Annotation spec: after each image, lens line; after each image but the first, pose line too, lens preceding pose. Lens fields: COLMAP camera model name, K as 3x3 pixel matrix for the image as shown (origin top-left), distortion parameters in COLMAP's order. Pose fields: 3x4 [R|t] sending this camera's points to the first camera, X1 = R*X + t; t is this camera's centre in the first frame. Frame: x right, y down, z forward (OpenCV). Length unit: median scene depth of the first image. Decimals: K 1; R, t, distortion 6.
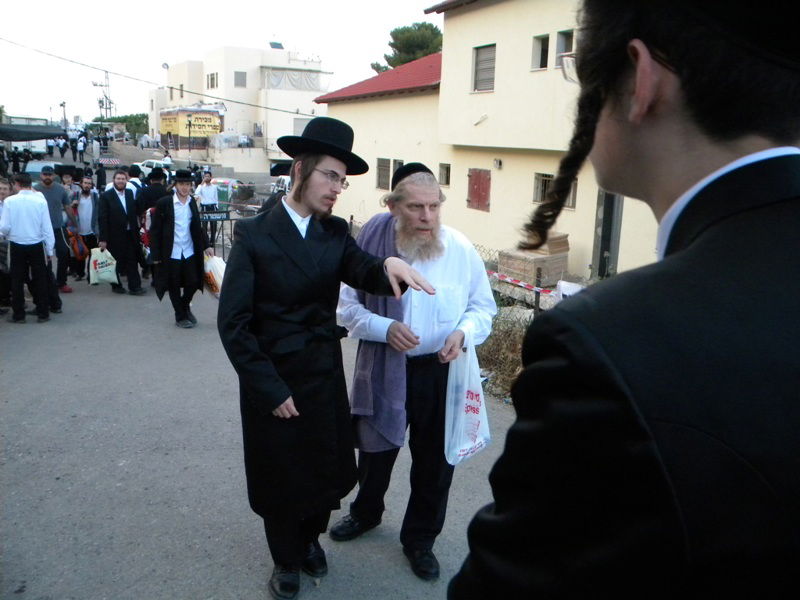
lens RADIAL K [[669.3, 0, 412.5], [0, 669.3, 283.1], [0, 0, 1]] dist [-0.204950, 0.177049]
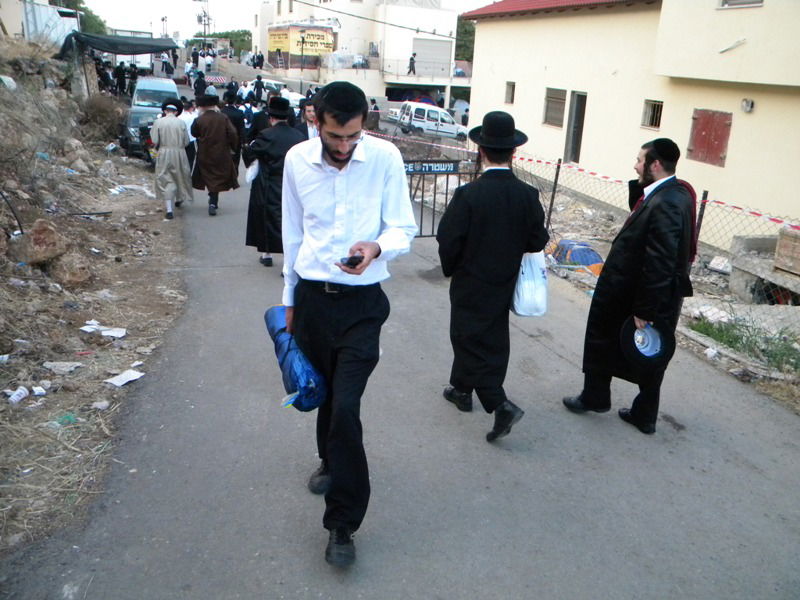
lens RADIAL K [[669.3, 0, 412.5], [0, 669.3, 283.1], [0, 0, 1]] dist [-0.204950, 0.177049]
pose [[0.991171, 0.062909, -0.116719, -0.058769], [-0.050032, 0.992655, 0.110152, -0.014218], [0.122792, -0.103340, 0.987038, 0.077335]]
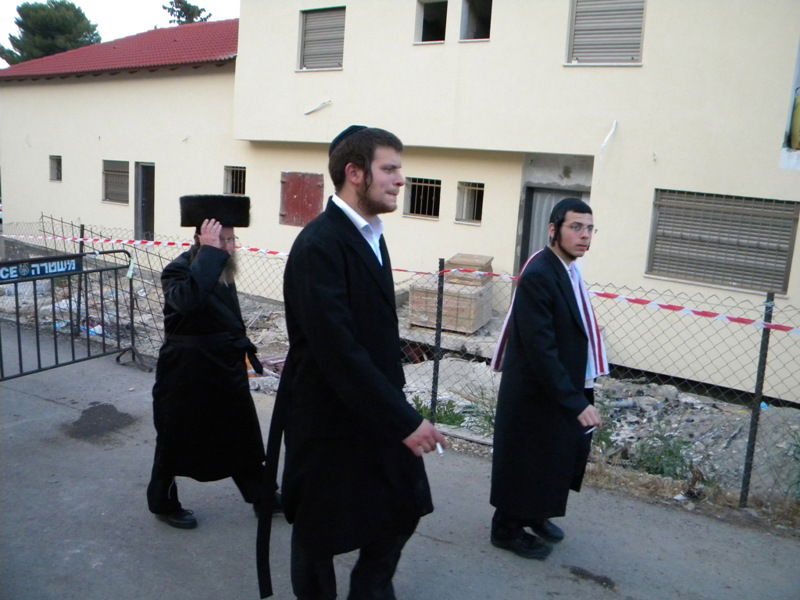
lens RADIAL K [[669.3, 0, 412.5], [0, 669.3, 283.1], [0, 0, 1]] dist [-0.204950, 0.177049]
pose [[0.848166, -0.073706, 0.524577, -0.078392], [0.078076, 0.996852, 0.013826, -0.018737], [-0.523945, 0.029230, 0.851251, 0.116898]]
